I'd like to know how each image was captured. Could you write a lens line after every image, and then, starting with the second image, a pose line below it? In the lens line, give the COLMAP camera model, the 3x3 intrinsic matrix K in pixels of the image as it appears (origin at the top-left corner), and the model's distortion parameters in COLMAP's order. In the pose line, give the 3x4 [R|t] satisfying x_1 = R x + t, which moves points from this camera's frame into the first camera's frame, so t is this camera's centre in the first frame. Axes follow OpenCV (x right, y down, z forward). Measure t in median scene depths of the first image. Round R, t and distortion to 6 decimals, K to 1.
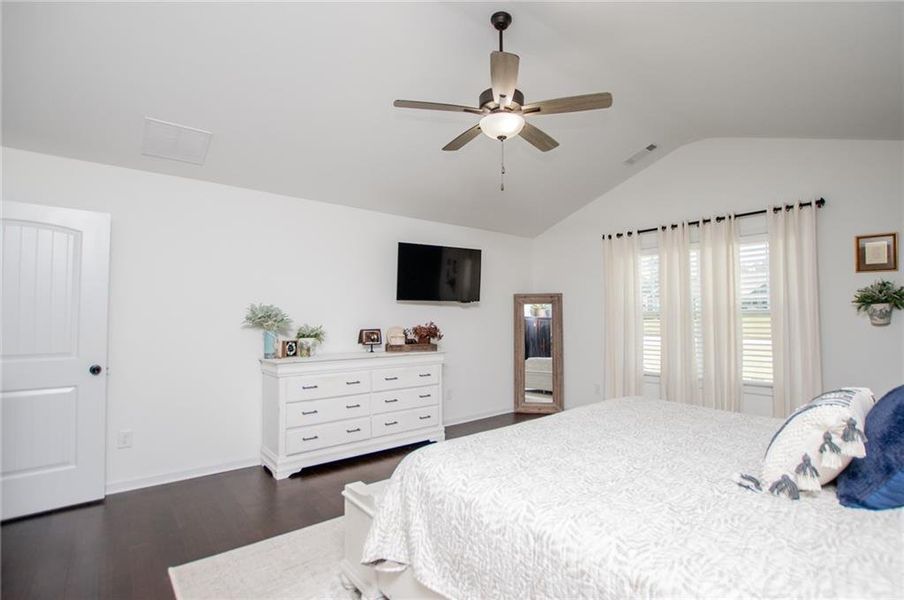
lens RADIAL K [[415.1, 0, 452.0], [0, 415.1, 300.0], [0, 0, 1]] dist [-0.022406, 0.000189]
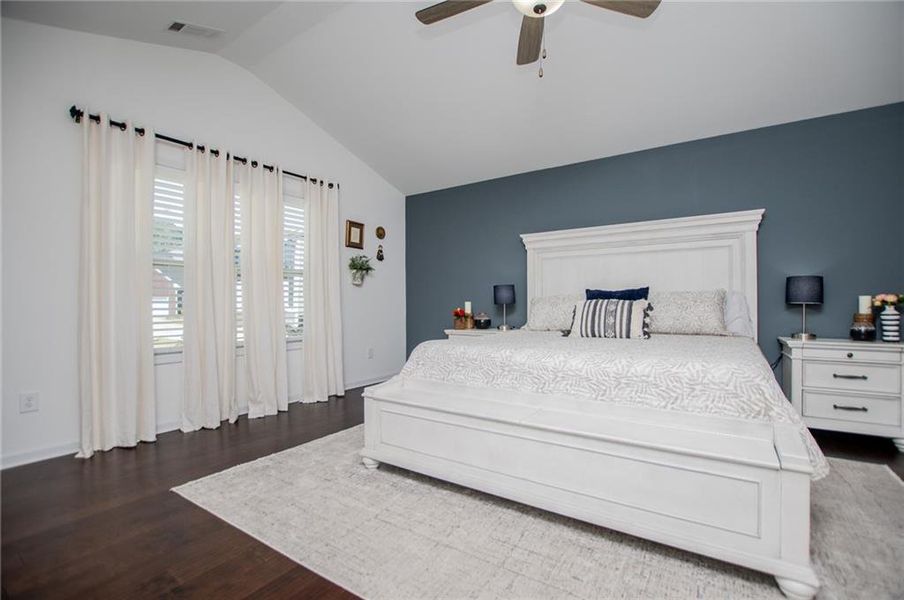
lens RADIAL K [[408.2, 0, 452.0], [0, 408.2, 300.0], [0, 0, 1]] dist [-0.021531, -0.000468]
pose [[-0.295163, 0.003315, 0.955441, -0.397597], [-0.041243, 0.999018, -0.016207, 0.115119], [-0.954556, -0.044189, -0.294737, 1.050530]]
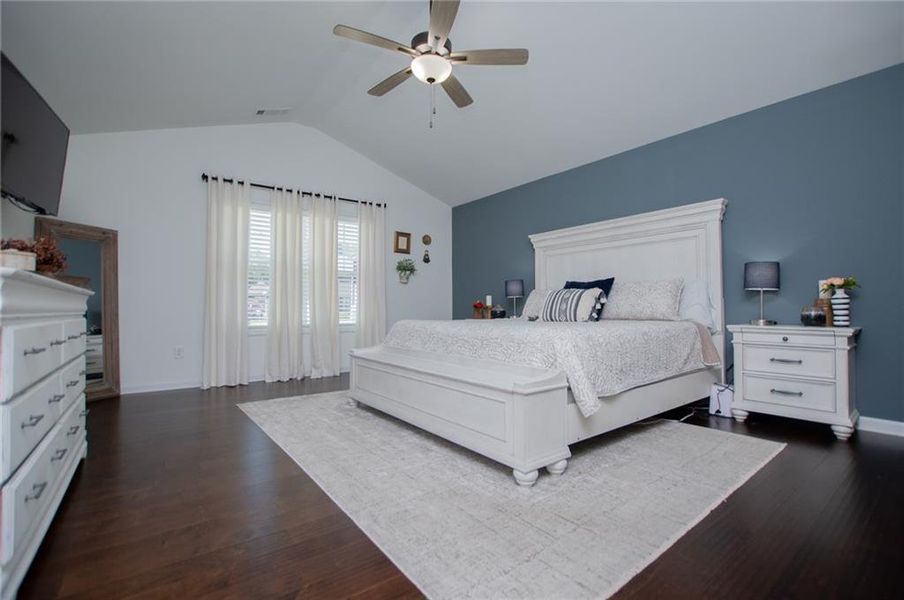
lens RADIAL K [[415.1, 0, 452.0], [0, 415.1, 300.0], [0, 0, 1]] dist [-0.022406, 0.000189]
pose [[0.036704, 0.017334, 0.999176, -0.710255], [-0.044343, 0.998893, -0.015700, 0.144277], [-0.998342, -0.043730, 0.037432, 0.685263]]
